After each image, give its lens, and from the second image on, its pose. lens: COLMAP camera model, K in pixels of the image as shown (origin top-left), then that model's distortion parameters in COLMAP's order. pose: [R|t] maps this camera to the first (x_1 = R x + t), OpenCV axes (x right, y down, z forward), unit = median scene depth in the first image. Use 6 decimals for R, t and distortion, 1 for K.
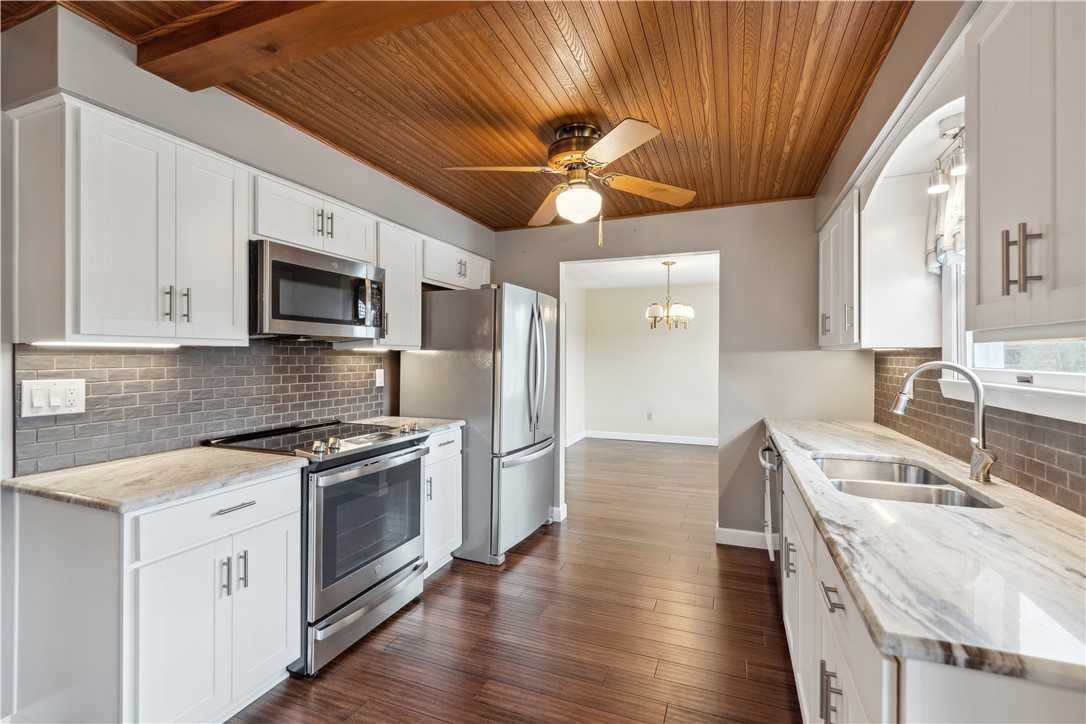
lens RADIAL K [[484.6, 0, 537.7], [0, 484.6, 355.6], [0, 0, 1]] dist [0.003127, -0.000168]
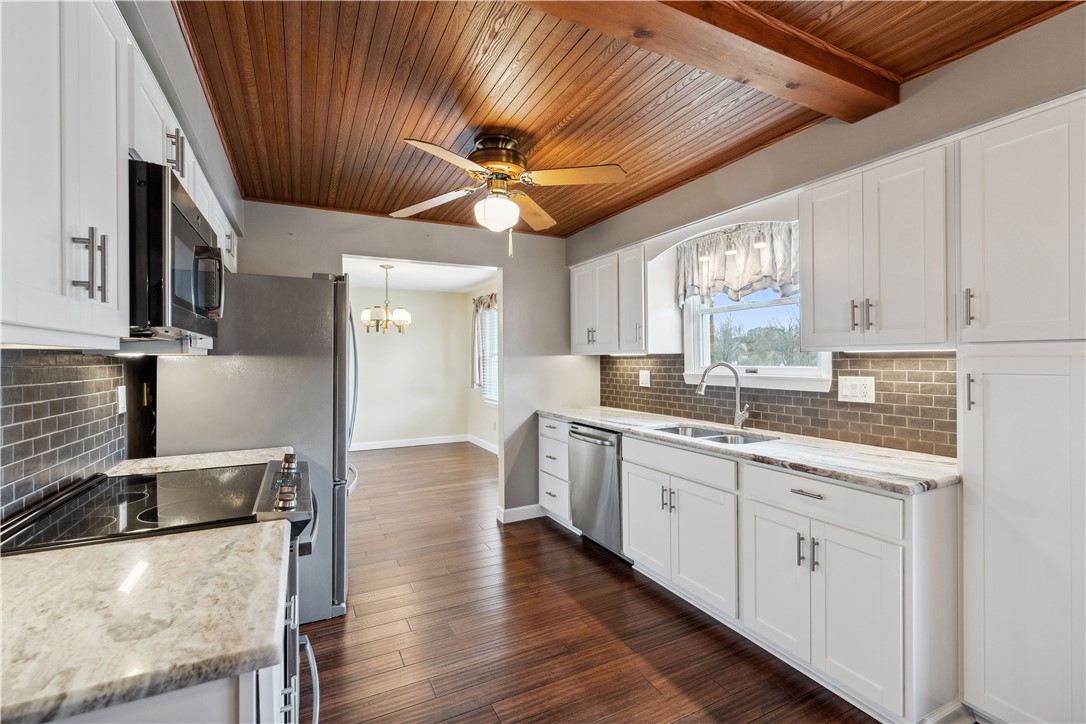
lens RADIAL K [[484.6, 0, 548.3], [0, 484.6, 358.6], [0, 0, 1]] dist [0.003127, -0.000168]
pose [[0.654482, -0.006284, 0.756051, -0.567299], [0.007347, 0.999971, 0.001951, -0.005378], [-0.756041, 0.004278, 0.654510, 0.227496]]
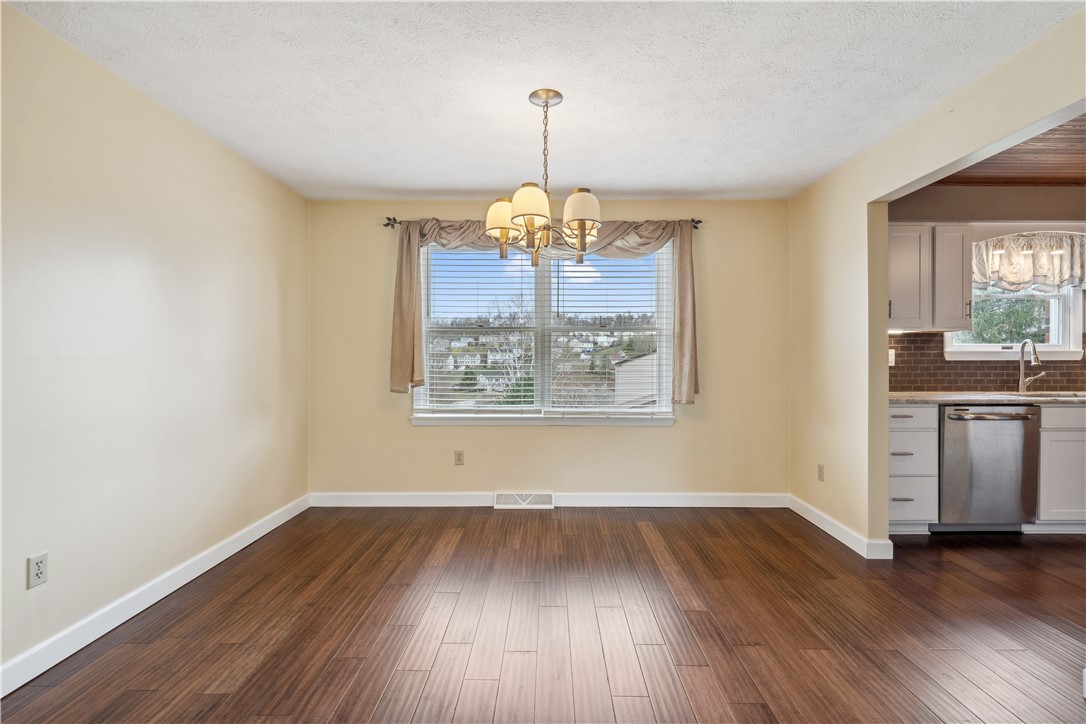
lens RADIAL K [[484.6, 0, 545.4], [0, 484.6, 362.1], [0, 0, 1]] dist [0.003127, -0.000168]
pose [[-0.360012, -0.015456, 0.932820, -0.254442], [-0.000522, 0.999866, 0.016365, 0.050156], [-0.932947, 0.005405, -0.359972, 2.441457]]
